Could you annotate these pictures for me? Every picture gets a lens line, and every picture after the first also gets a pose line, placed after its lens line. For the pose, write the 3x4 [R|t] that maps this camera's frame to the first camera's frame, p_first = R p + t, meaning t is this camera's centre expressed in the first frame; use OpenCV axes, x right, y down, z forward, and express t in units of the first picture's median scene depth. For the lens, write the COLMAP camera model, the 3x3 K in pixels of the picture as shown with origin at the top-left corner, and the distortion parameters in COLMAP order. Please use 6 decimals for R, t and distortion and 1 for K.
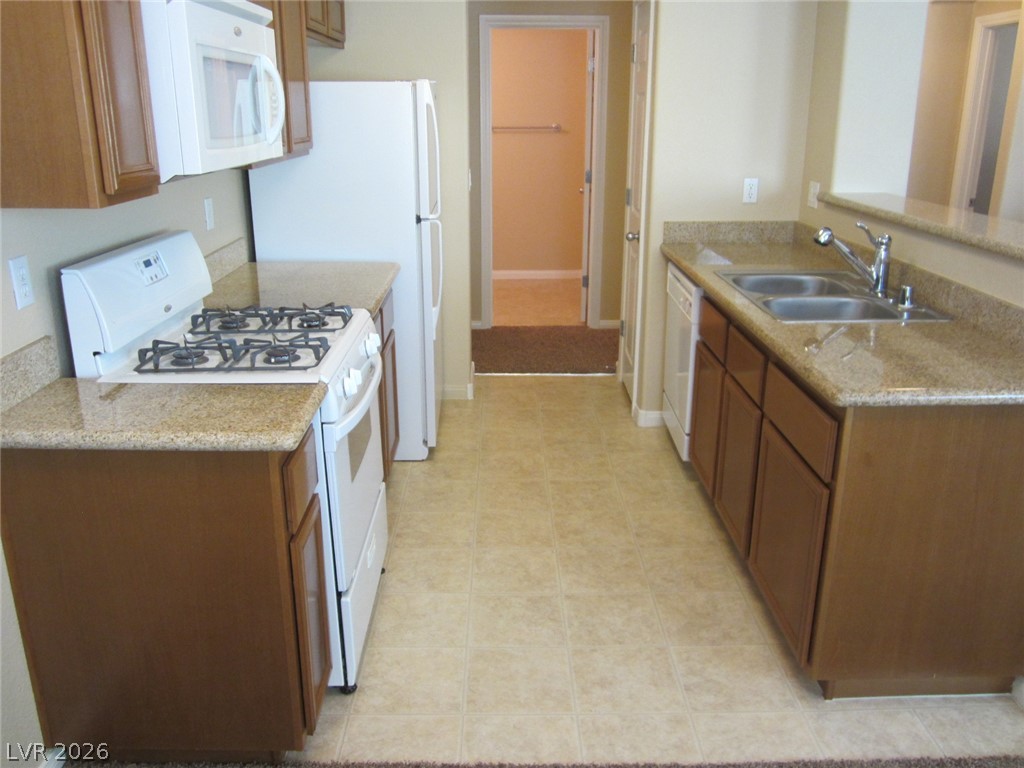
lens RADIAL K [[850.6, 0, 512.0], [0, 850.6, 384.0], [0, 0, 1]] dist [-0.037731, 0.000407]
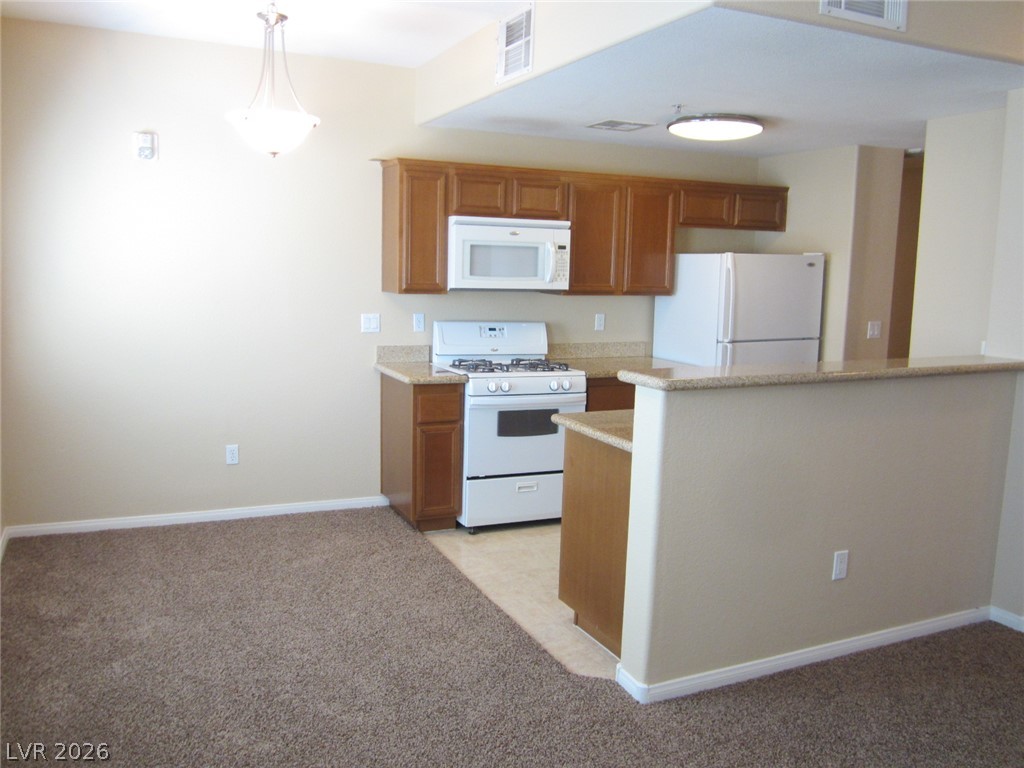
lens RADIAL K [[850.6, 0, 512.0], [0, 850.6, 384.0], [0, 0, 1]] dist [-0.037731, 0.000407]
pose [[0.405332, 0.135504, -0.904071, 1.225198], [-0.303212, 0.952898, 0.006881, -0.023420], [0.862420, 0.271336, 0.427327, 0.066814]]
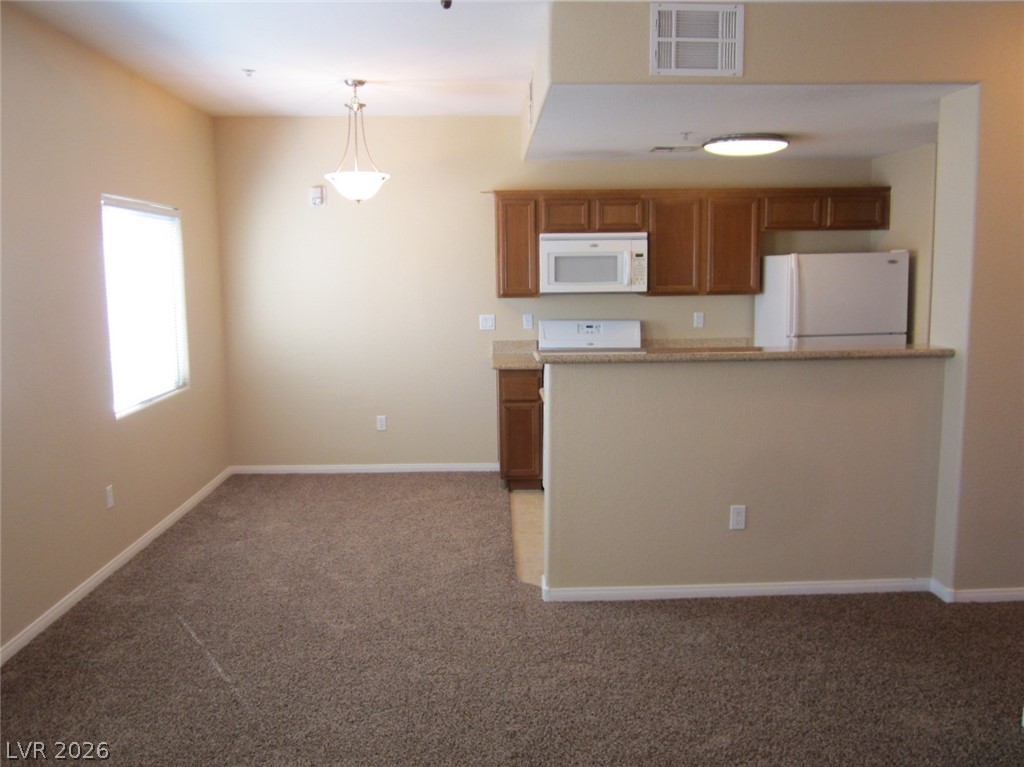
lens RADIAL K [[882.5, 0, 512.0], [0, 882.5, 383.5], [0, 0, 1]] dist [-0.047645, -0.002532]
pose [[0.012738, 0.127880, -0.991708, 1.724206], [-0.295165, 0.948074, 0.118462, -0.166205], [0.955361, 0.291209, 0.049822, 0.481291]]
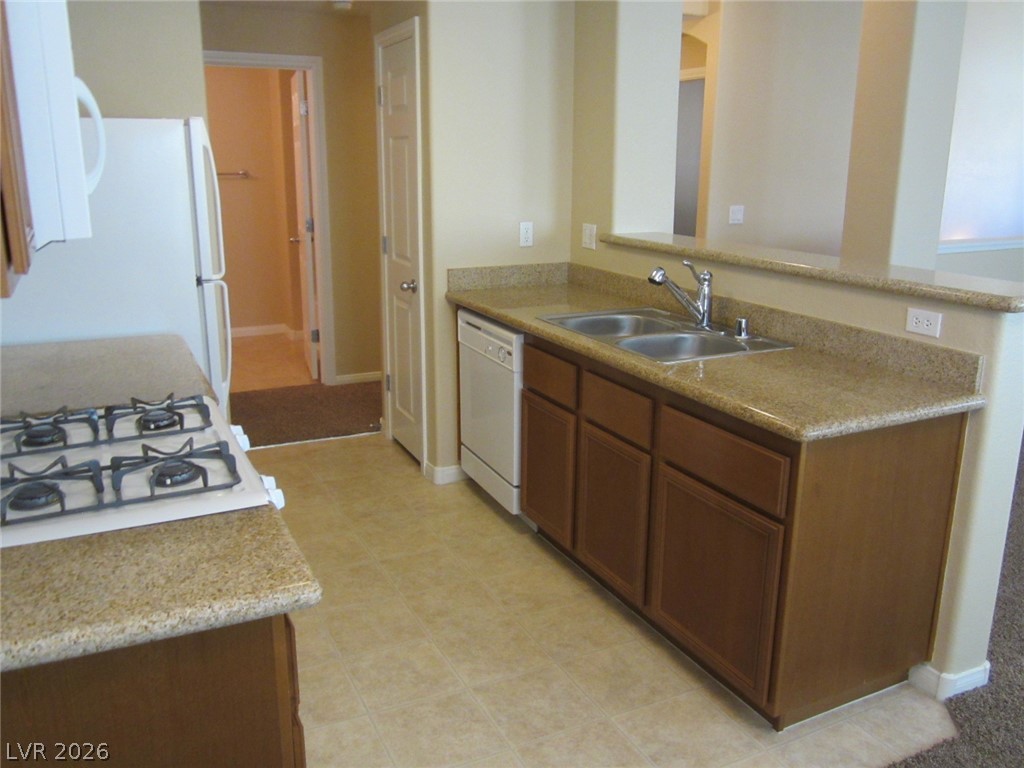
lens RADIAL K [[845.3, 0, 512.0], [0, 845.3, 384.0], [0, 0, 1]] dist [-0.034656, 0.009052]
pose [[0.902921, -0.104299, 0.416960, -0.207197], [0.124729, 0.991948, -0.021972, -0.039687], [-0.411310, 0.071846, 0.908659, 0.135175]]
